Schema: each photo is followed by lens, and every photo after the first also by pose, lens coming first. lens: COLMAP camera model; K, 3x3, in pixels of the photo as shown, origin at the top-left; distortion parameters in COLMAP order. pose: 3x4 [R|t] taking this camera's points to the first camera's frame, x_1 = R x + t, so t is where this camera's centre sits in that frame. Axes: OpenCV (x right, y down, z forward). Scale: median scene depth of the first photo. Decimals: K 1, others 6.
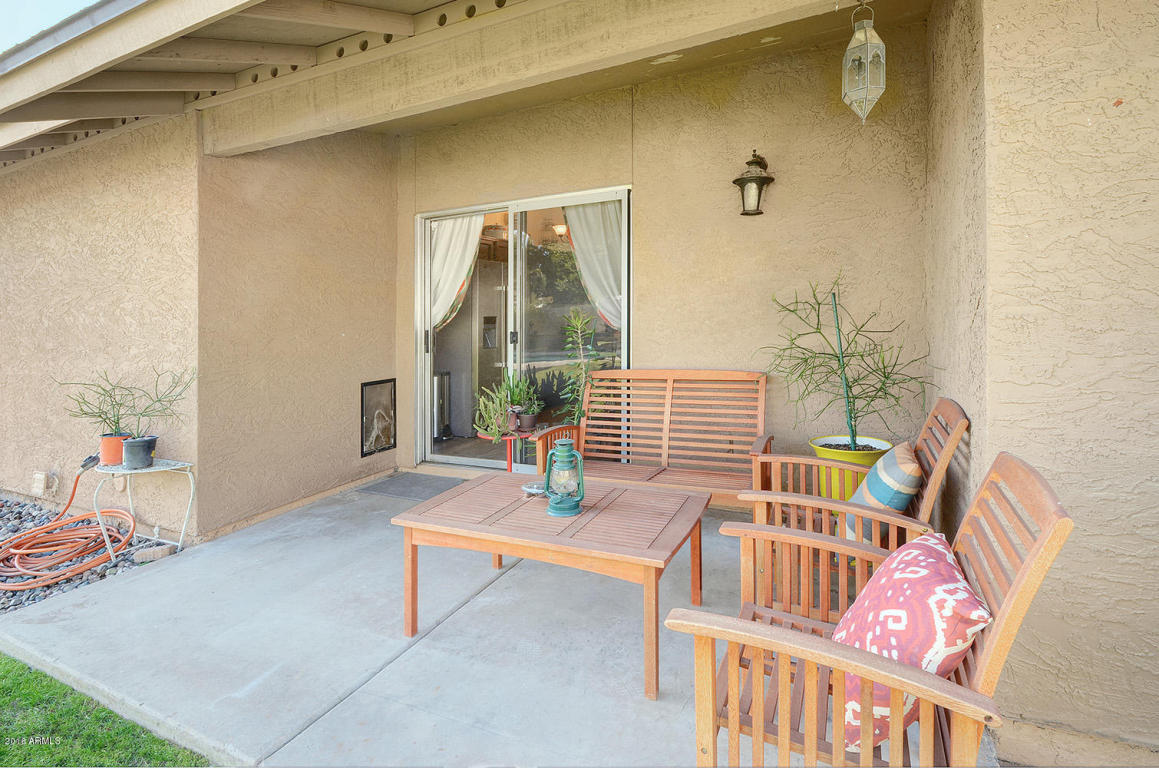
lens RADIAL K [[568.2, 0, 597.1], [0, 568.2, 318.2], [0, 0, 1]] dist [0.001362, 0.000213]
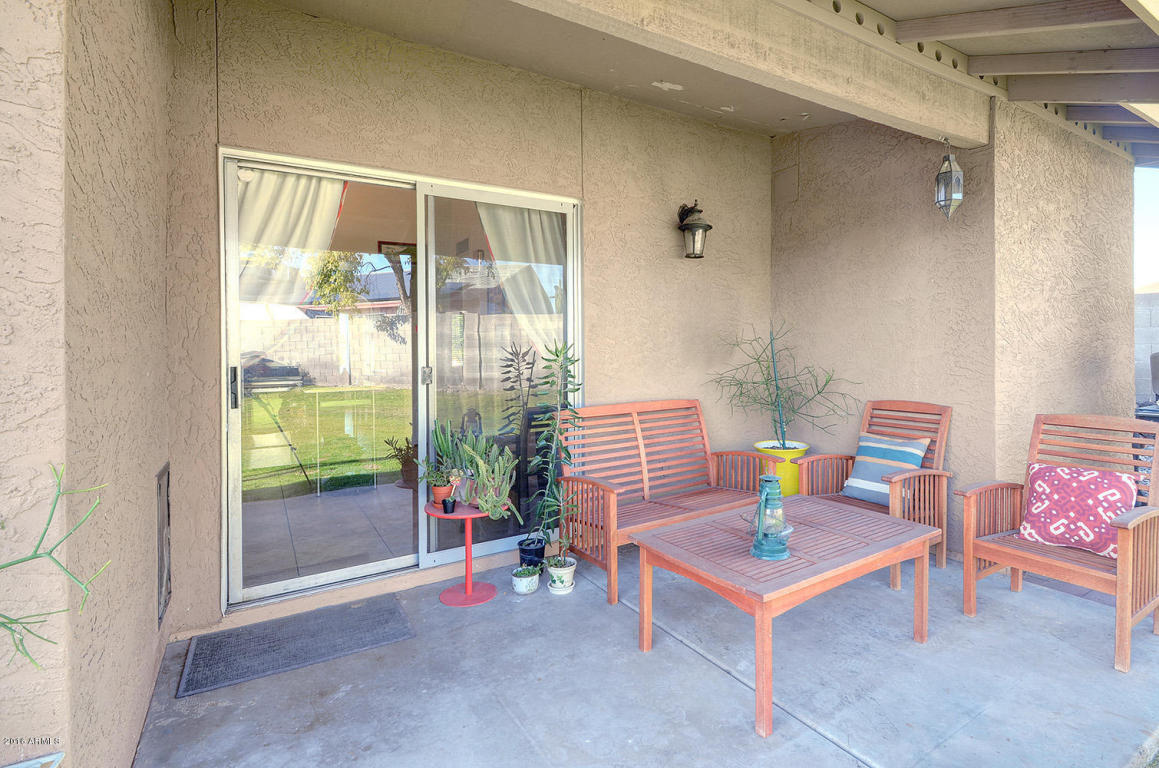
lens RADIAL K [[573.8, 0, 634.6], [0, 573.8, 384.3], [0, 0, 1]] dist [0.000702, -0.000046]
pose [[0.521689, -0.027407, 0.852695, -0.701439], [0.001103, 0.999505, 0.031451, 0.027210], [-0.853135, -0.015467, 0.521461, 0.474988]]
